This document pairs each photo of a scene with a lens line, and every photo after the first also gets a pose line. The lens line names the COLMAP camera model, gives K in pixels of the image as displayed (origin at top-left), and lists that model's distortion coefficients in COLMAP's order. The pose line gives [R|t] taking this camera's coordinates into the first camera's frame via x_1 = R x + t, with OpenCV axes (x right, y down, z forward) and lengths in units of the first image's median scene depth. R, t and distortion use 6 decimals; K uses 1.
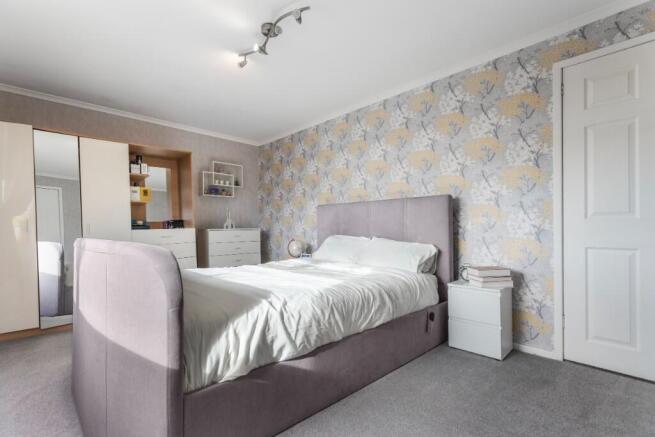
lens RADIAL K [[304.1, 0, 329.9], [0, 304.1, 224.8], [0, 0, 1]] dist [-0.013646, -0.000137]
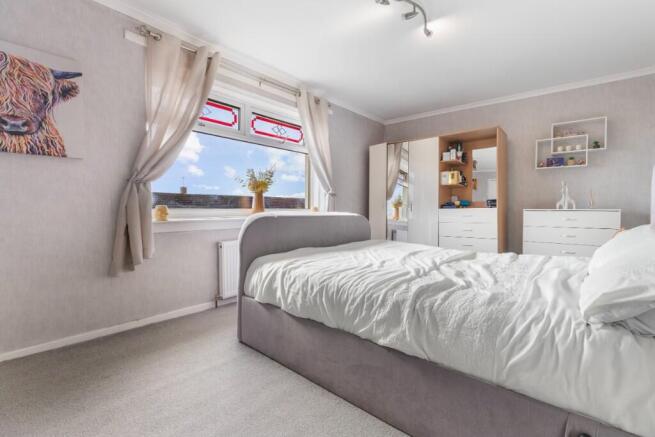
lens RADIAL K [[304.1, 0, 330.0], [0, 304.1, 215.5], [0, 0, 1]] dist [-0.013646, -0.000137]
pose [[0.077569, 0.026086, -0.996646, 0.430856], [0.000987, 0.999655, 0.026241, 0.009148], [0.996986, -0.003020, 0.077517, 0.428498]]
